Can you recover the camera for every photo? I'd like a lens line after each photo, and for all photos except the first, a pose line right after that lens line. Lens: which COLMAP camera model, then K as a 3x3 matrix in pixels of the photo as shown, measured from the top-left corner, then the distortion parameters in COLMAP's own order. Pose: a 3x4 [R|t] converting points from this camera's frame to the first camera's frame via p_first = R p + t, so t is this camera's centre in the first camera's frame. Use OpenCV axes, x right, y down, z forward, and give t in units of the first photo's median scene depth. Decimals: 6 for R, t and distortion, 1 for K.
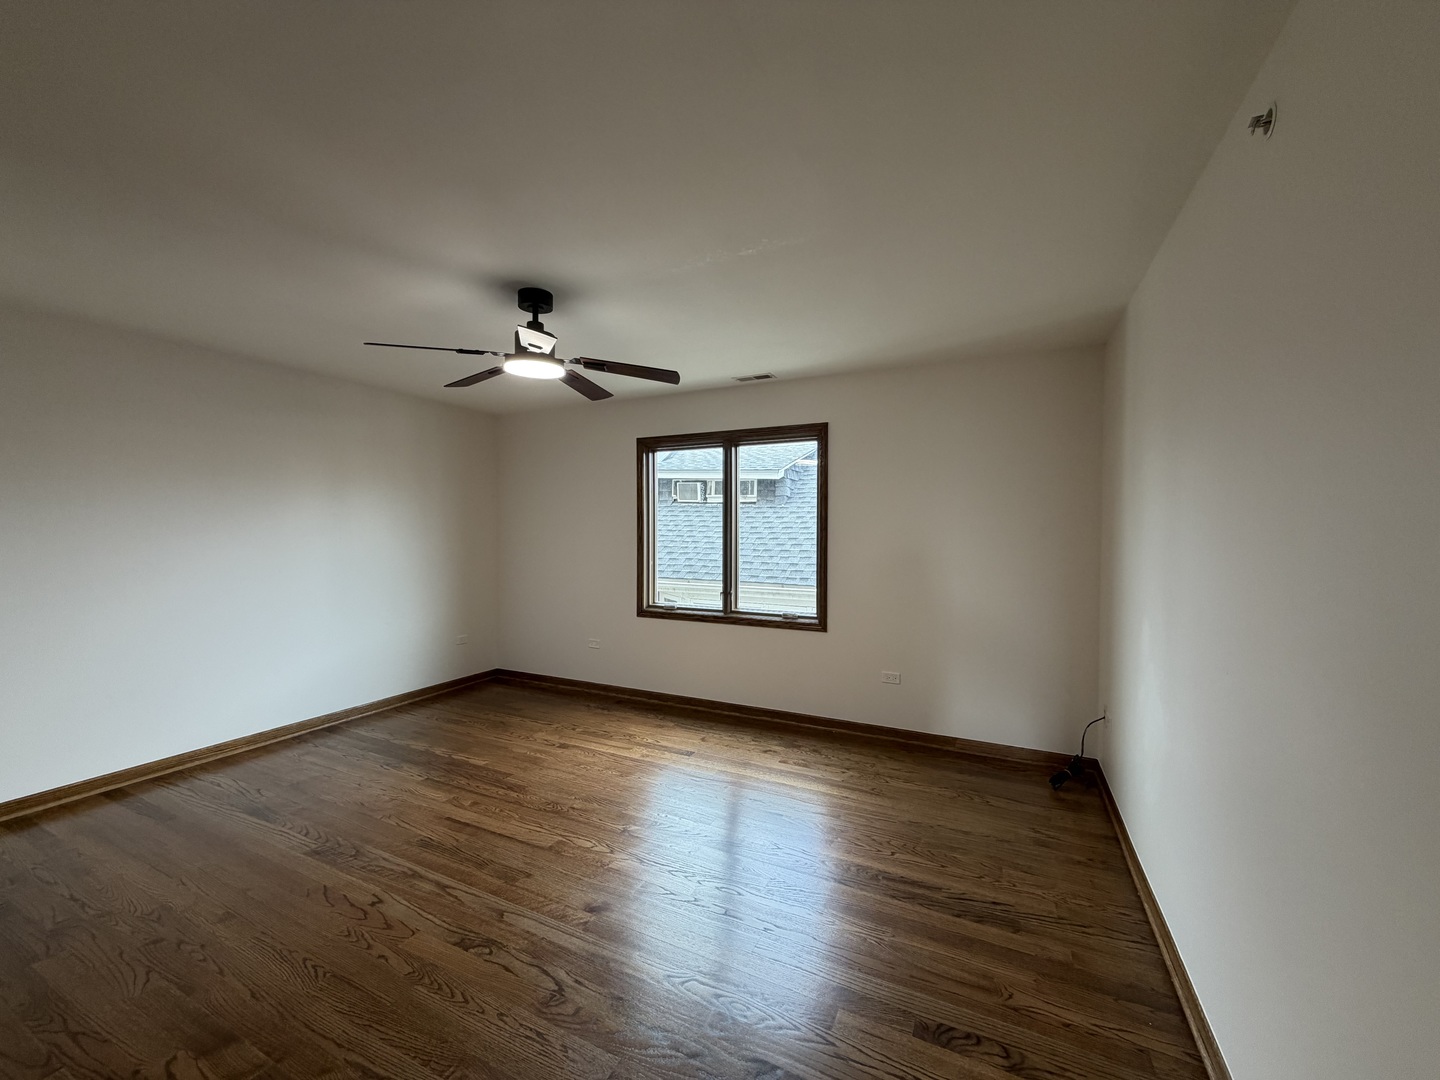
lens RADIAL K [[580.3, 0, 716.6], [0, 580.3, 542.5], [0, 0, 1]] dist [0.000332, -0.000256]
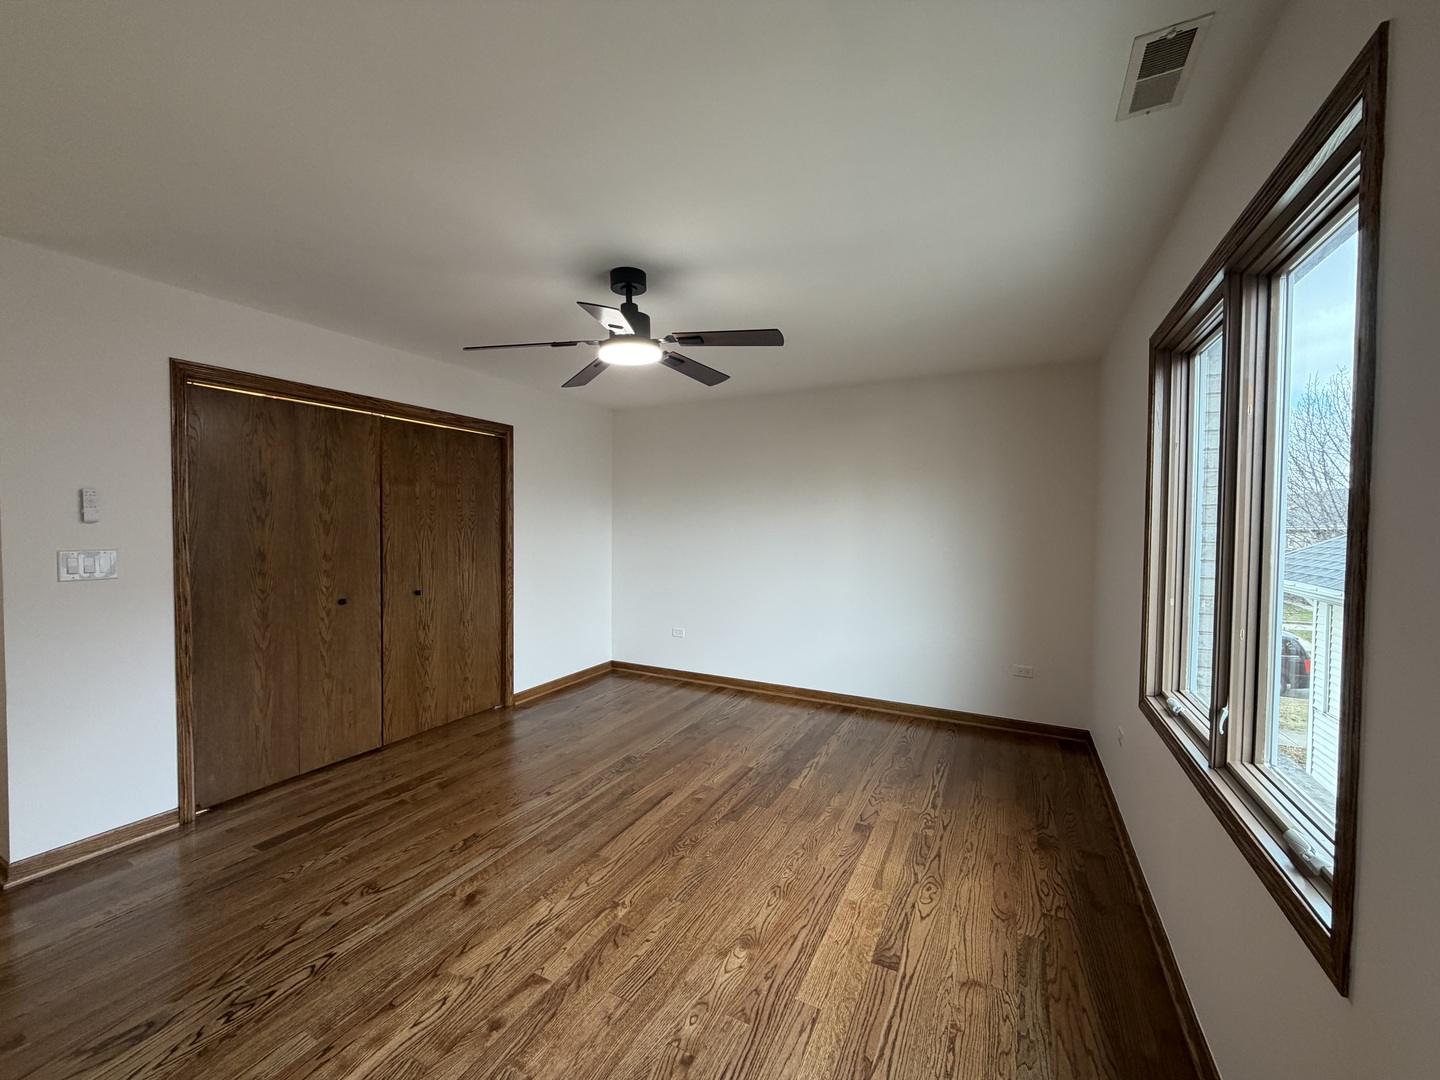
lens RADIAL K [[567.1, 0, 720.0], [0, 567.1, 540.0], [0, 0, 1]] dist [-0.000399, -0.000171]
pose [[-0.010544, 0.029757, -0.999502, 0.471907], [-0.032748, 0.999011, 0.030088, -0.028980], [0.999408, 0.033049, -0.009559, 0.872960]]
